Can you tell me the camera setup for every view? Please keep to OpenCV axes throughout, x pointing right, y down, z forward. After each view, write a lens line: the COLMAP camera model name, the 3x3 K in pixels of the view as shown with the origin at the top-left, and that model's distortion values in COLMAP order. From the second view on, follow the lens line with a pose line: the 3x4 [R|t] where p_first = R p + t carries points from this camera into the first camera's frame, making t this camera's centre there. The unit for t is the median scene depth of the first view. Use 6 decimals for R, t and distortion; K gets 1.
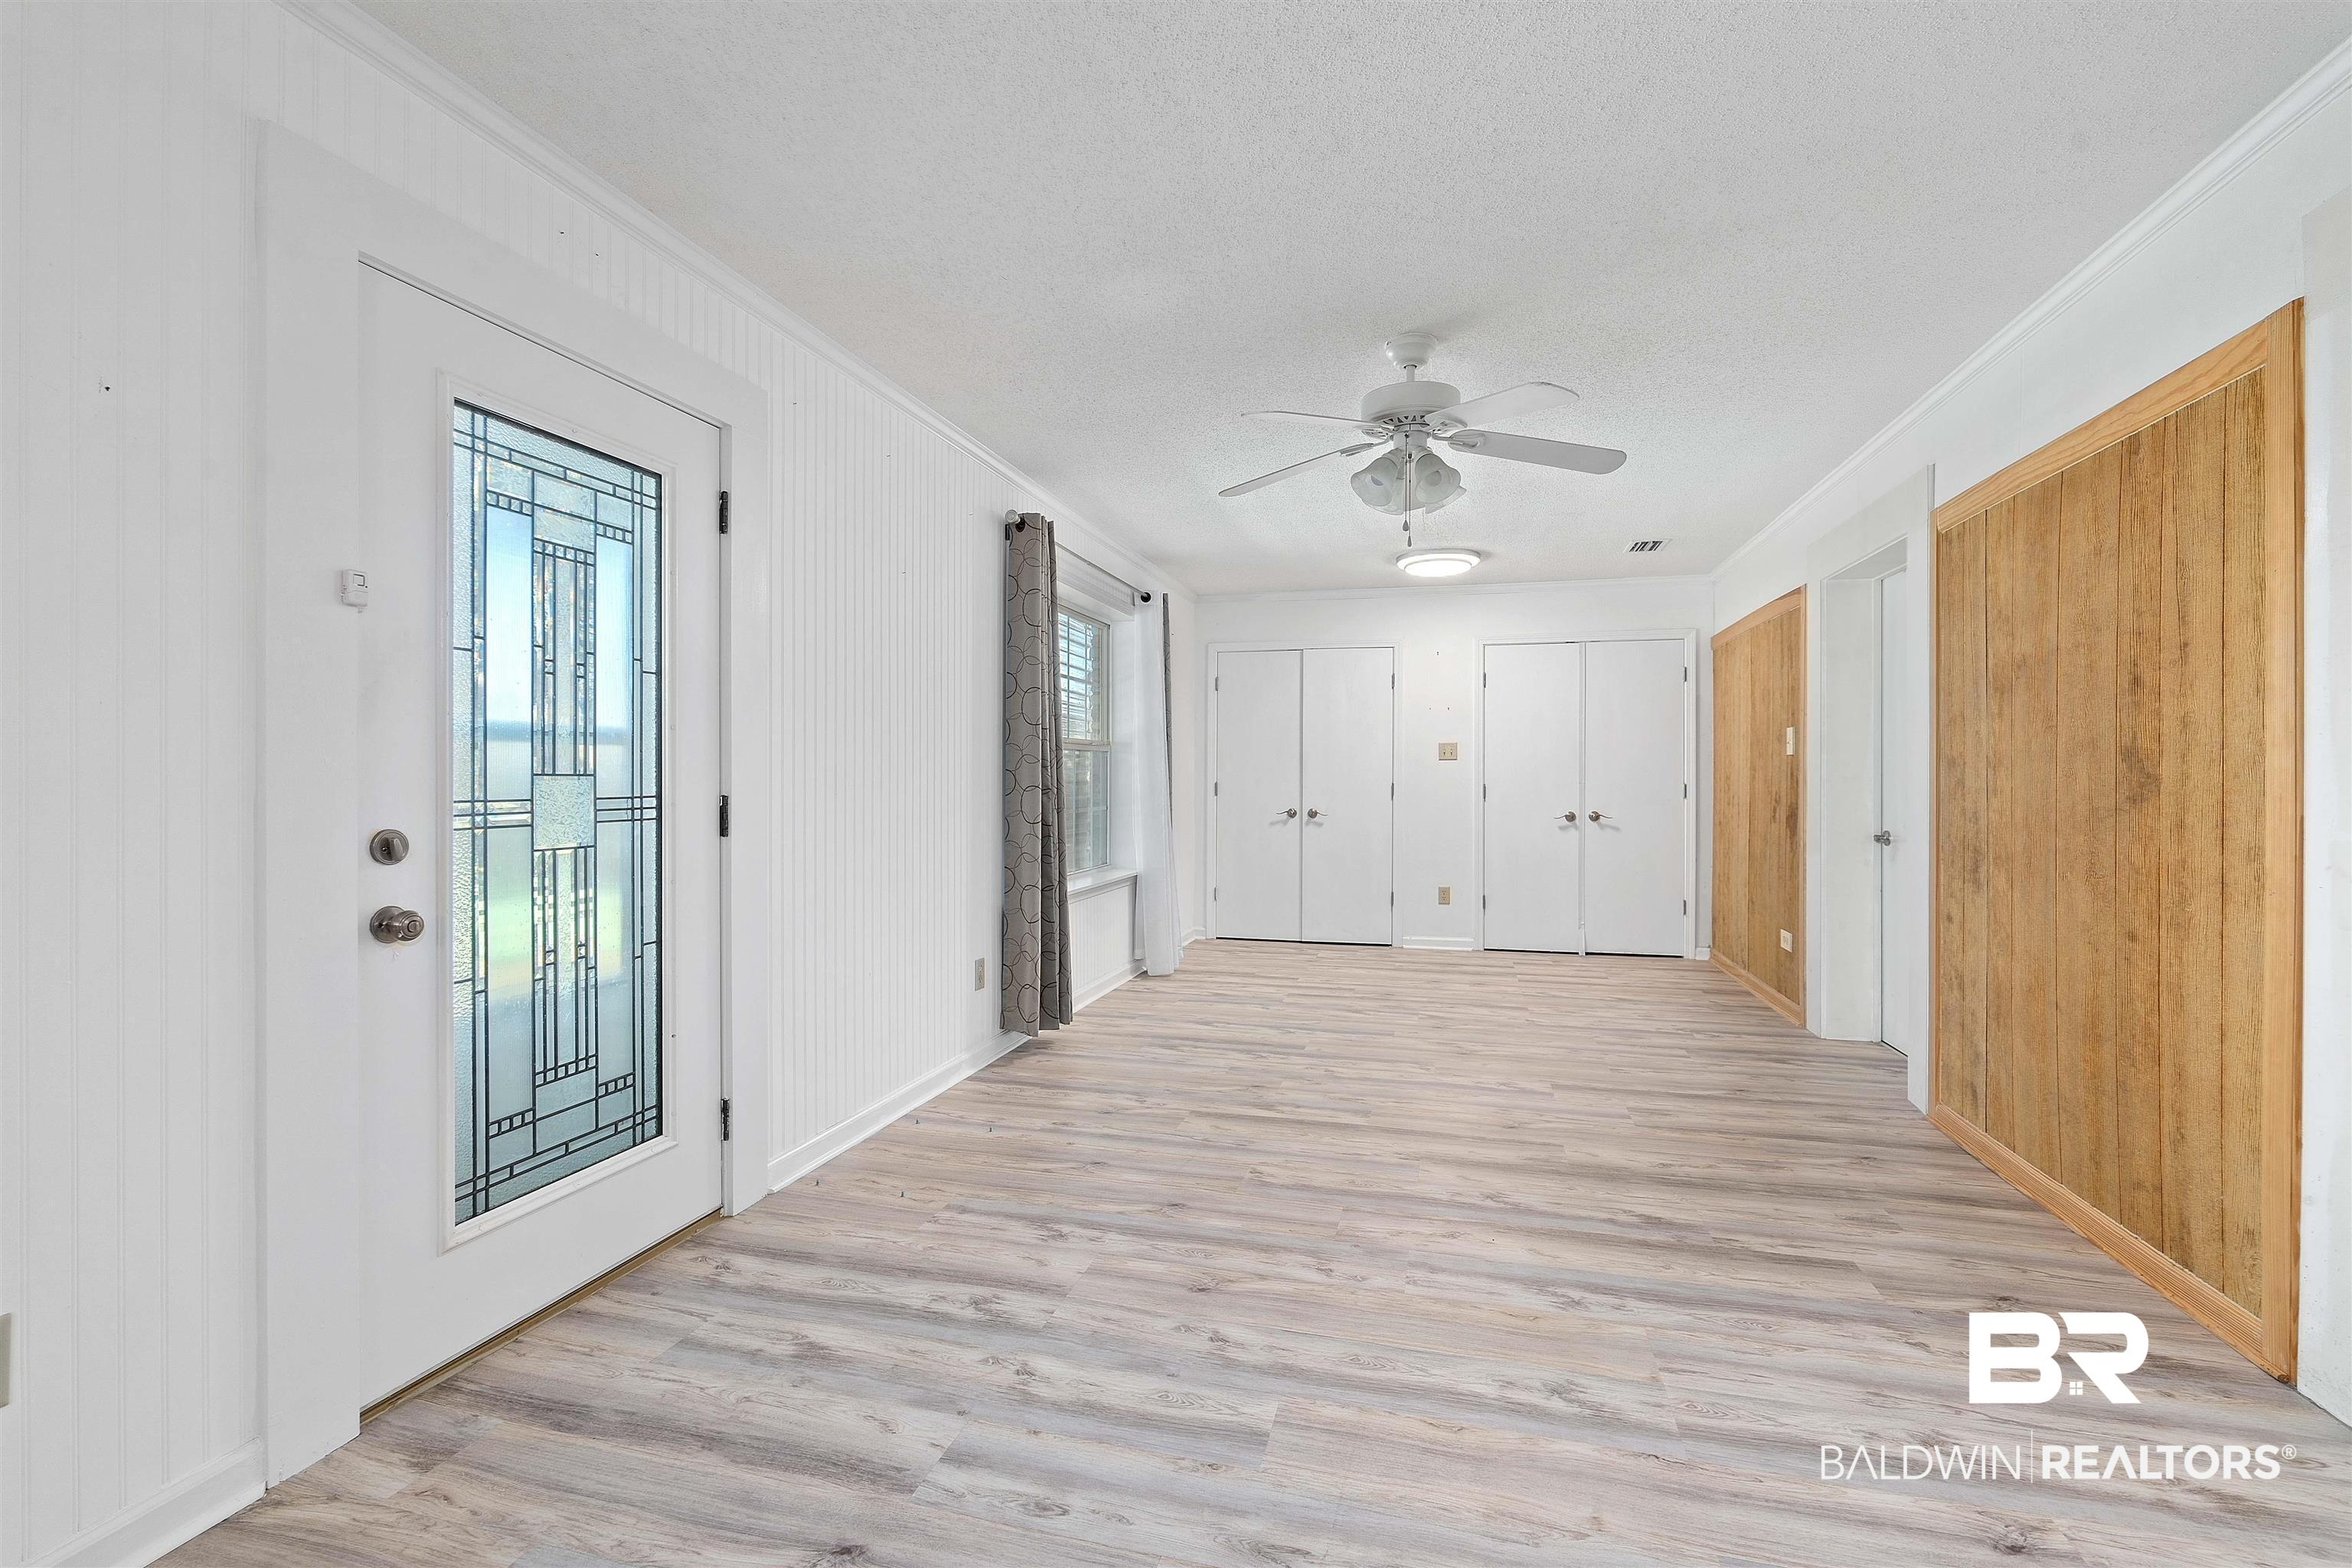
lens RADIAL K [[1069.9, 0, 1171.5], [0, 1069.9, 779.5], [0, 0, 1]] dist [0.000987, -0.000956]
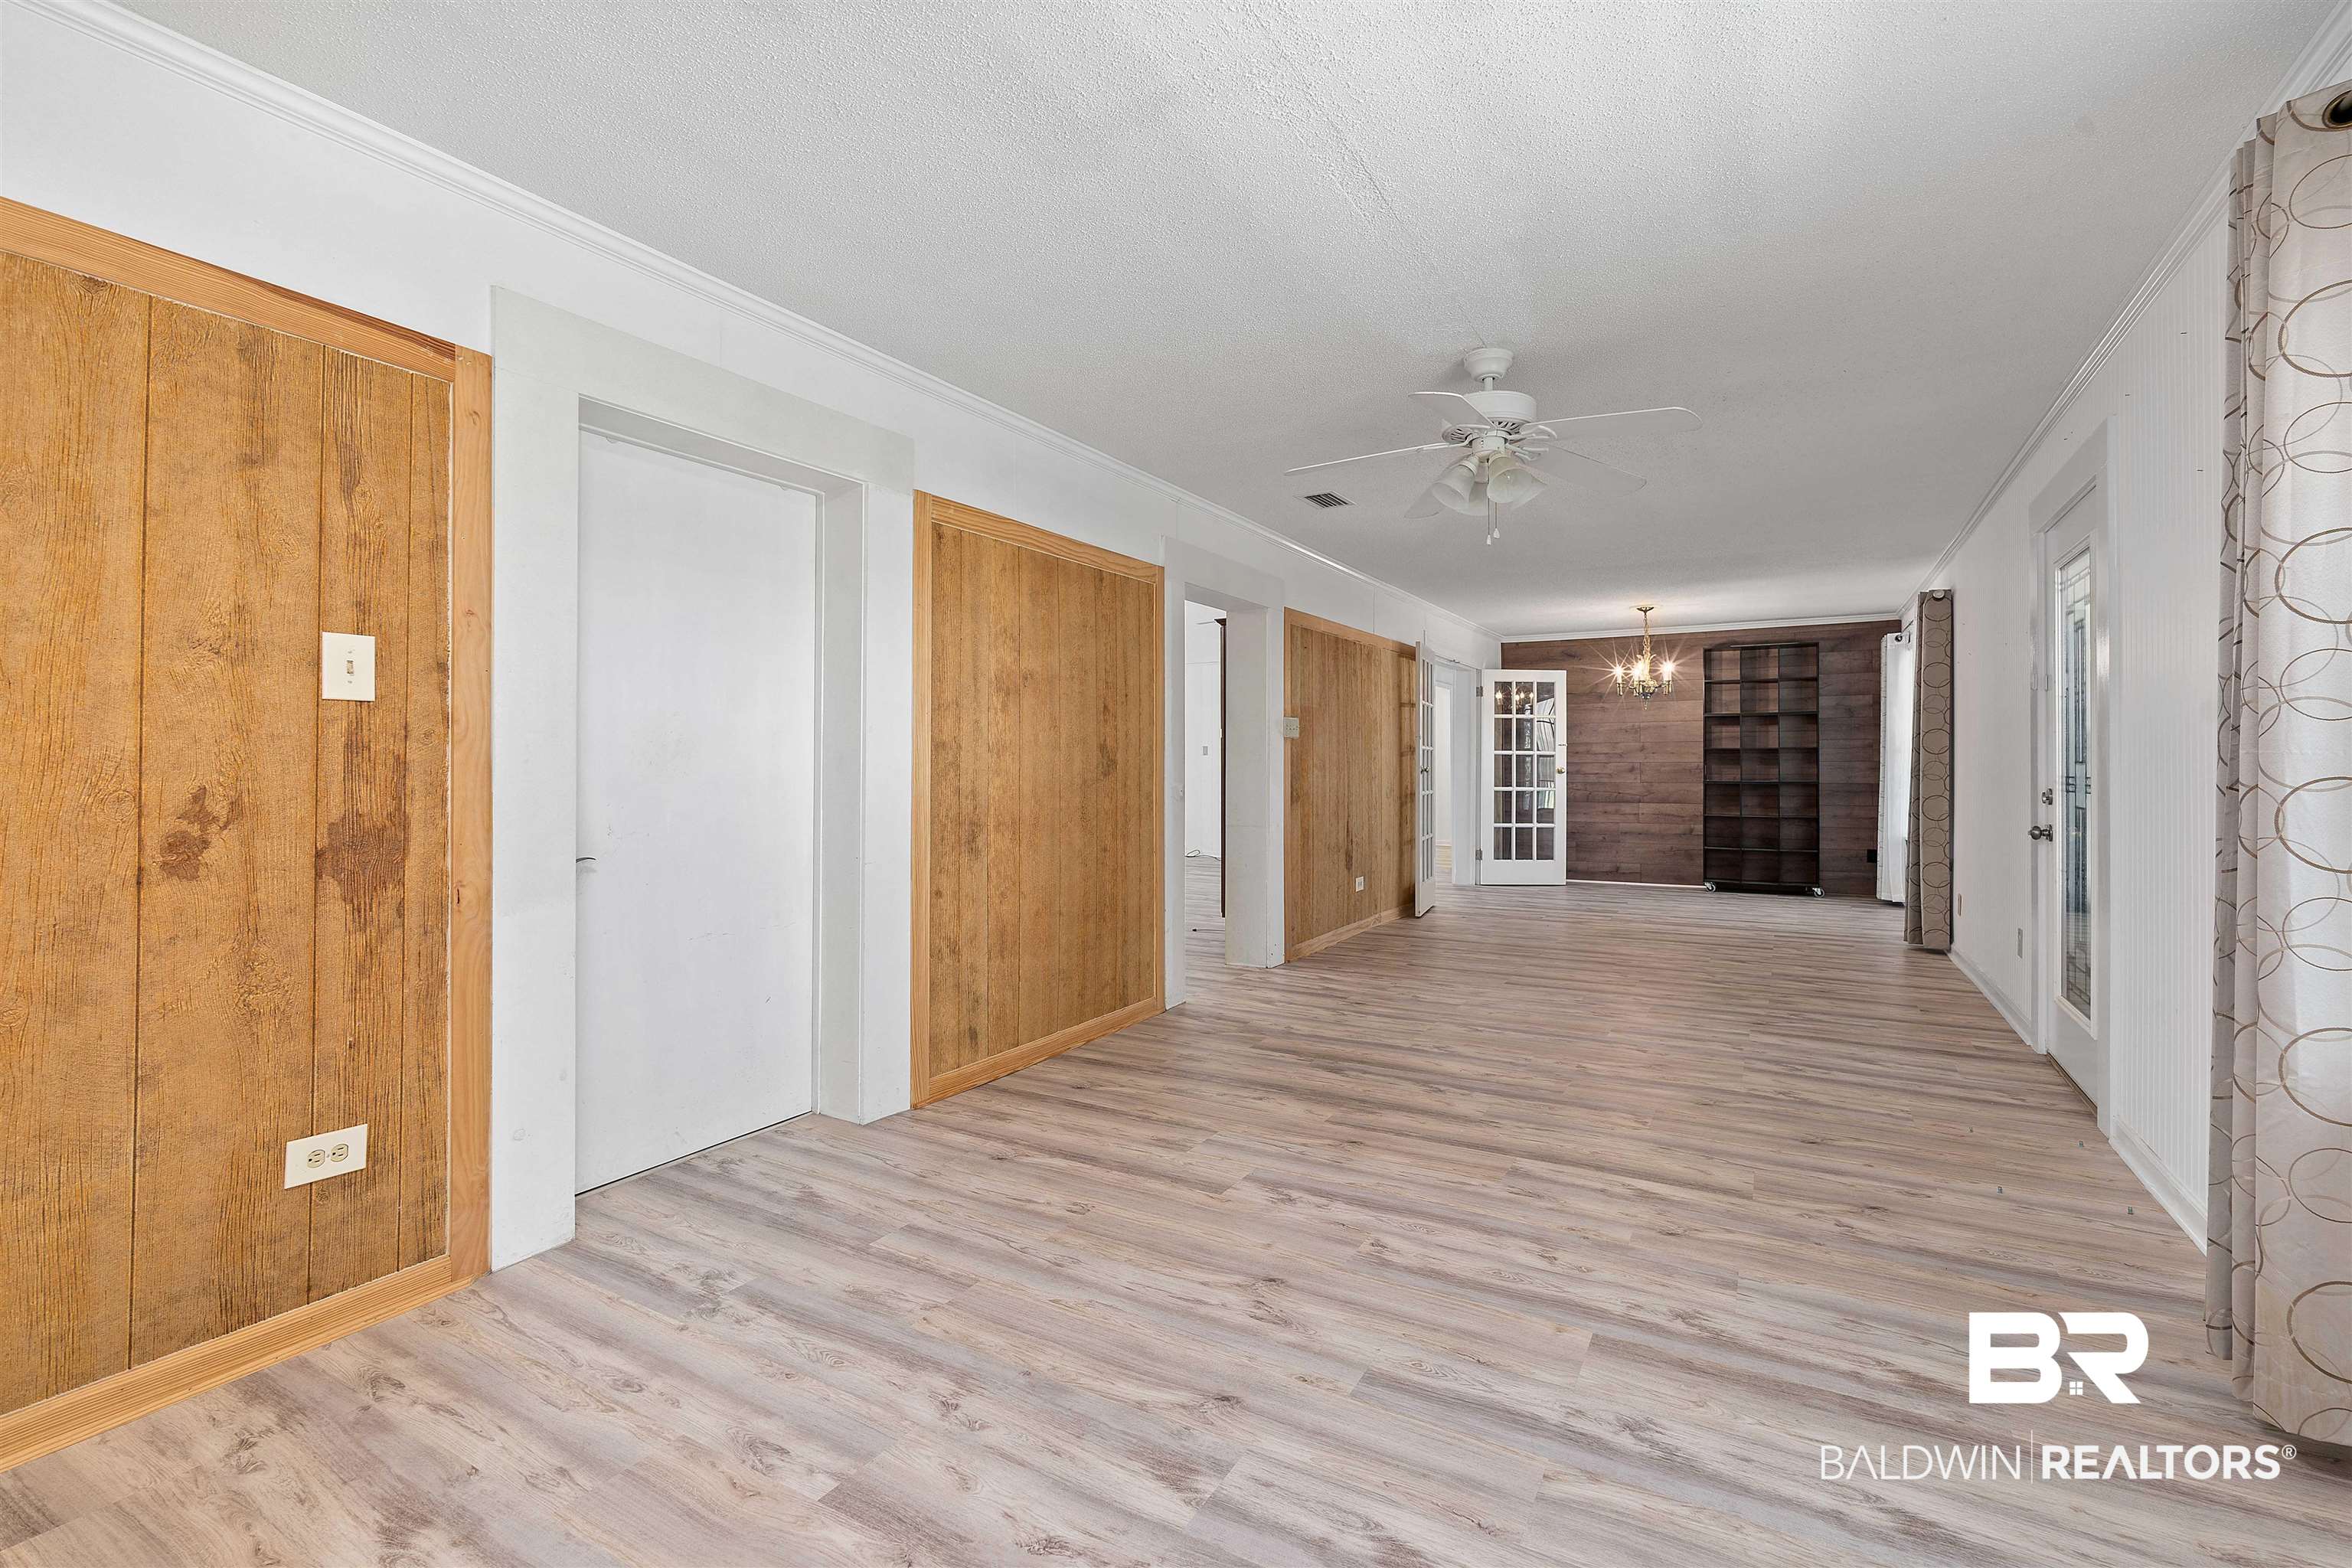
lens RADIAL K [[1069.9, 0, 1181.2], [0, 1069.9, 764.4], [0, 0, 1]] dist [0.000987, -0.000956]
pose [[-0.969524, -0.002927, 0.244979, 0.243568], [-0.002836, 0.999996, 0.000727, 0.001087], [-0.244981, 0.000010, -0.969528, 1.973691]]
